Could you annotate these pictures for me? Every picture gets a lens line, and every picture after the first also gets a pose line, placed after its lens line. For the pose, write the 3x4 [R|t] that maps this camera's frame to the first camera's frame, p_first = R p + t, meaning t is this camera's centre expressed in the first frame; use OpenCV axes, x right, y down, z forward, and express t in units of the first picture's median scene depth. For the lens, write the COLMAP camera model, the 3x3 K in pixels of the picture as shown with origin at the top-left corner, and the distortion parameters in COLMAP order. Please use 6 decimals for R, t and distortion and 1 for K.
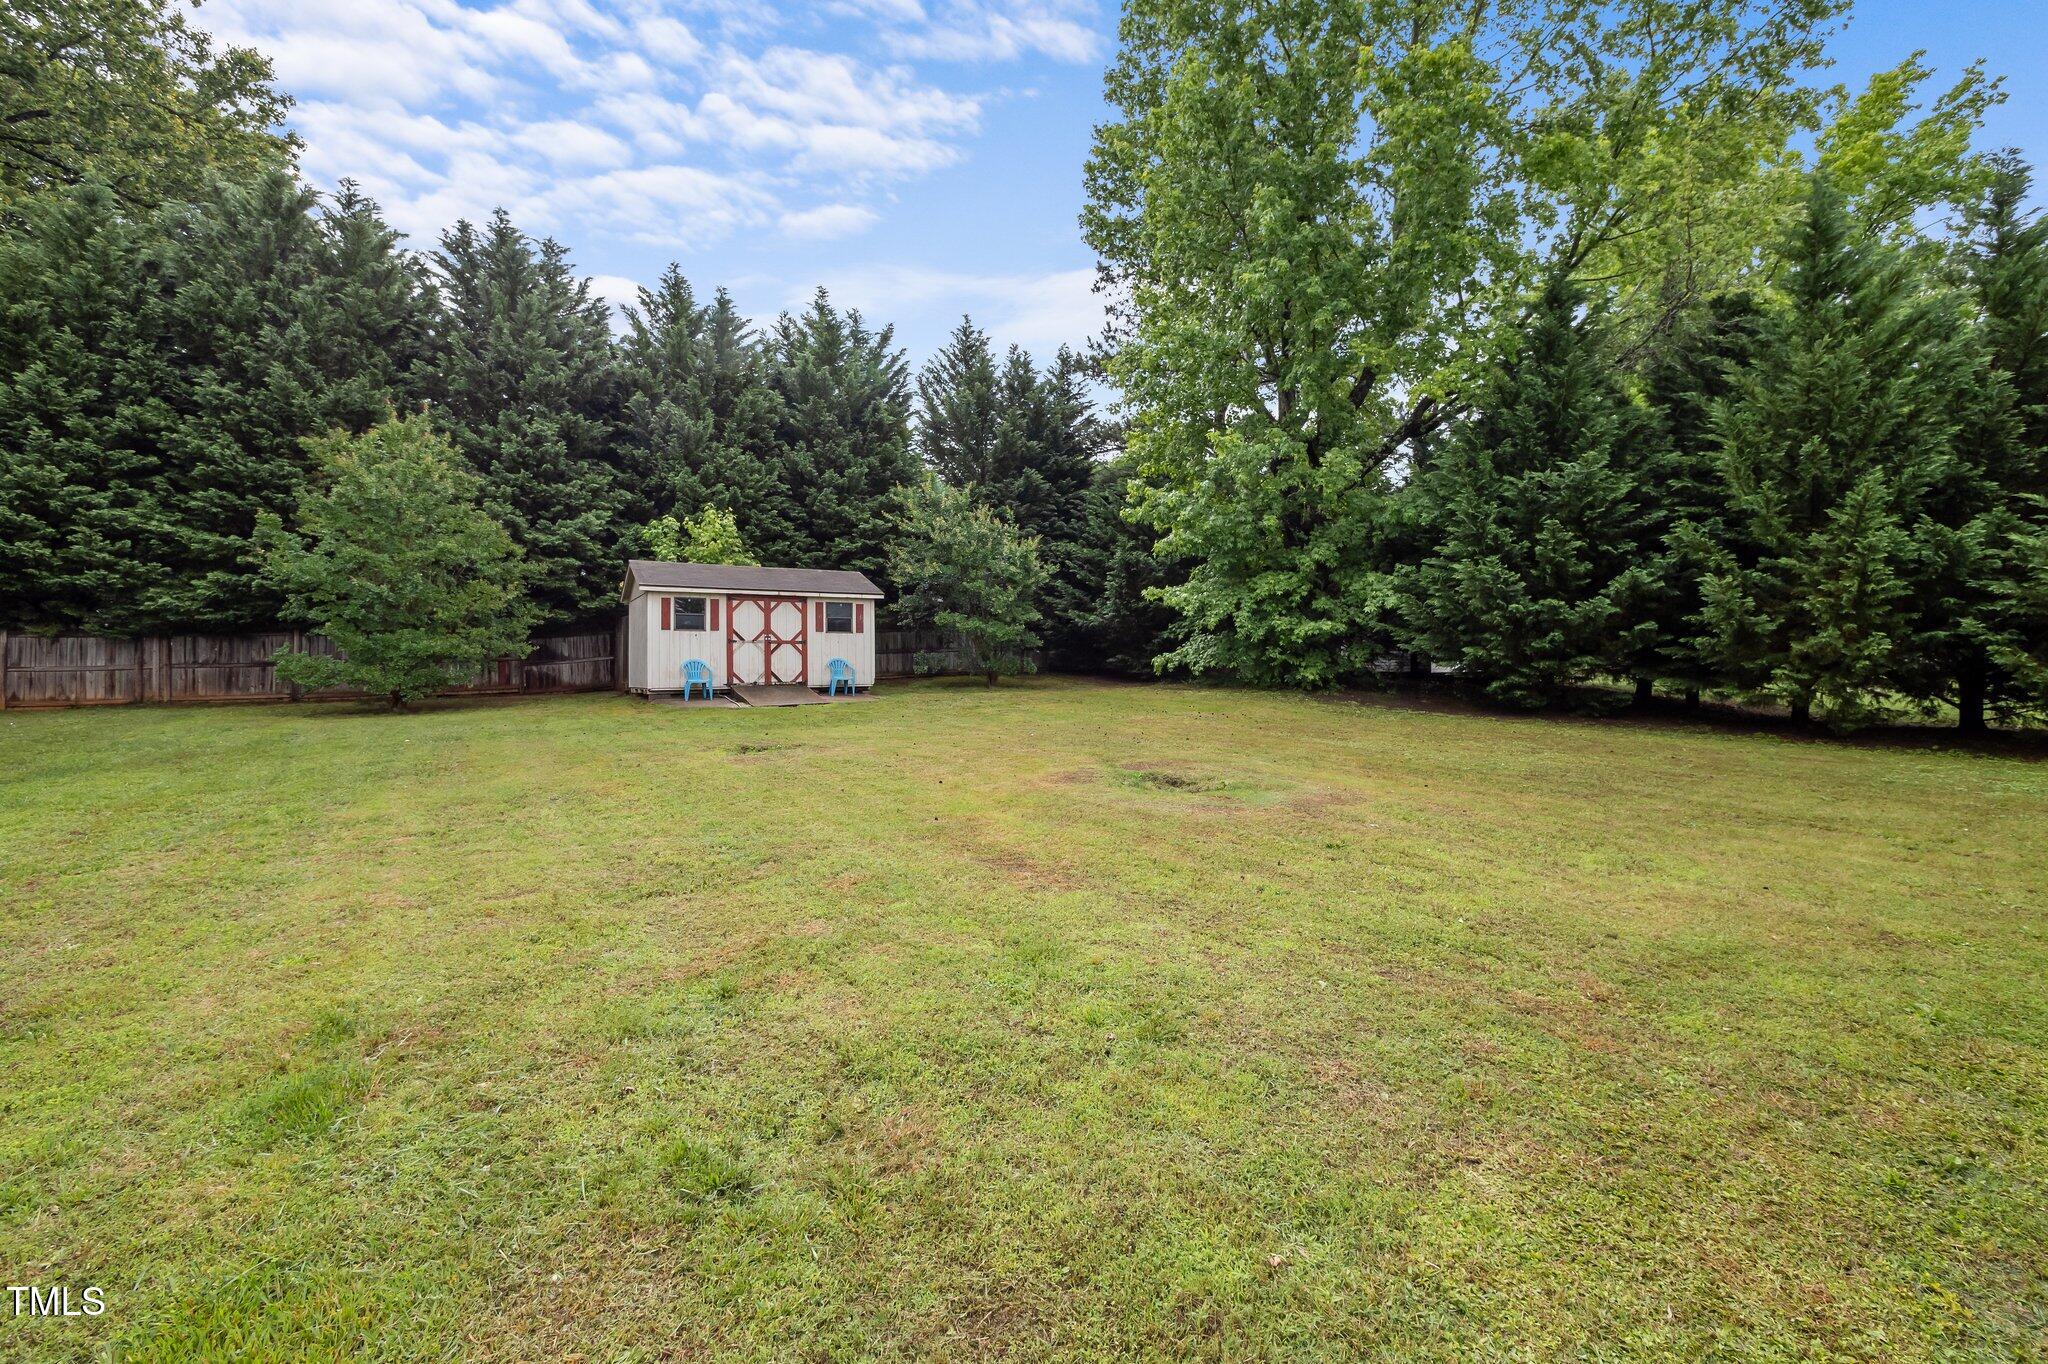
lens RADIAL K [[858.8, 0, 1030.8], [0, 858.8, 662.4], [0, 0, 1]] dist [-0.001222, -0.000484]
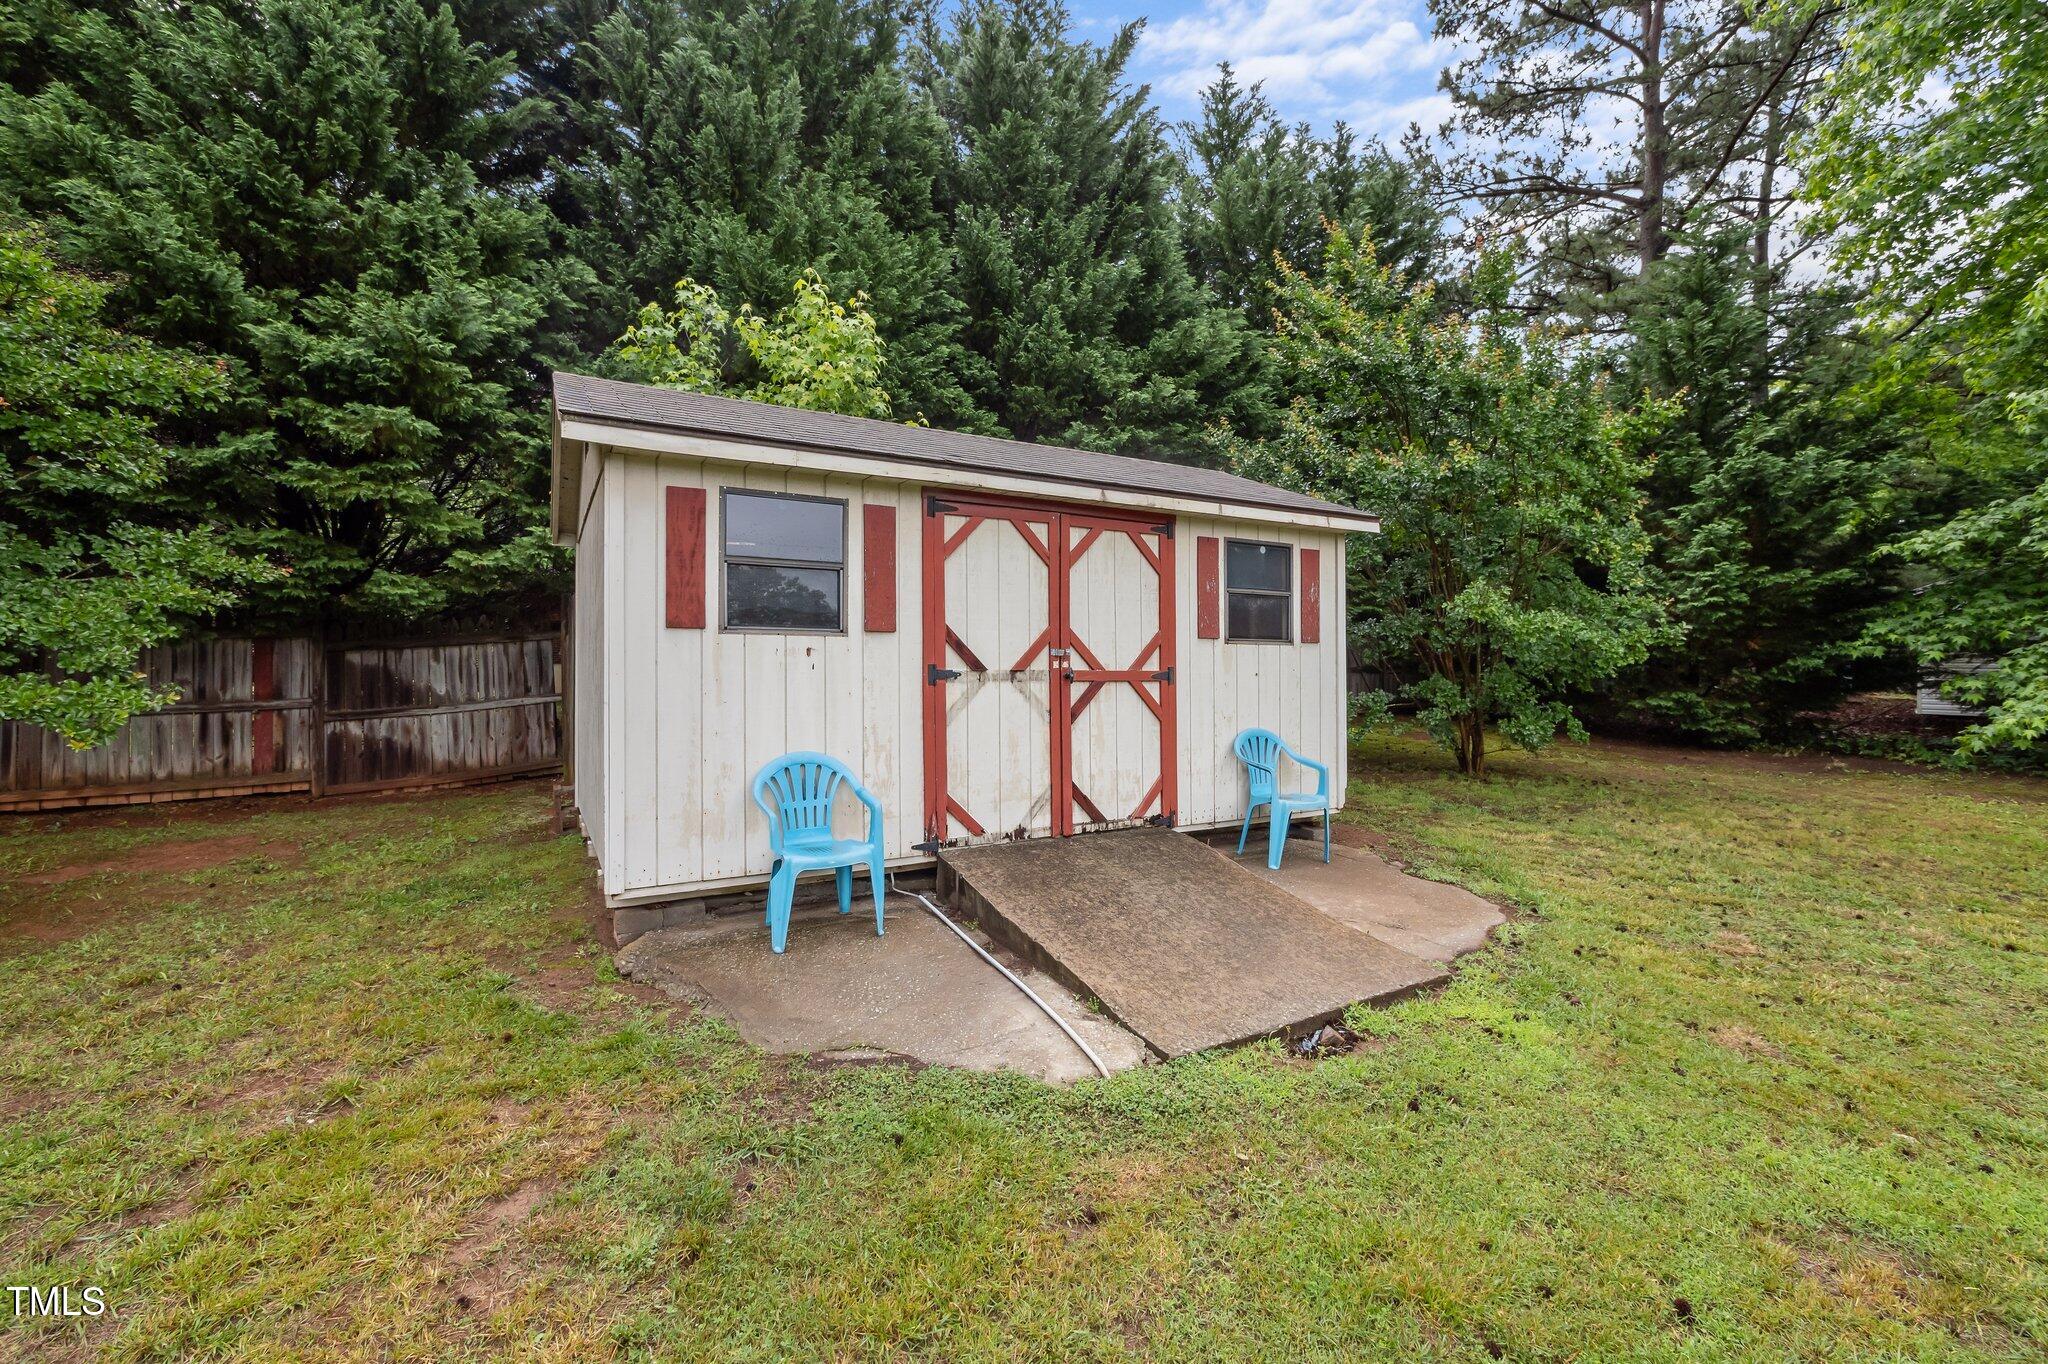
lens RADIAL K [[870.8, 0, 1024.0], [0, 870.8, 682.0], [0, 0, 1]] dist [0.000099, 0.000002]
pose [[0.999345, 0.007451, -0.035415, -0.301239], [-0.006841, 0.999827, 0.017324, -0.026089], [0.035538, -0.017071, 0.999223, 0.711986]]
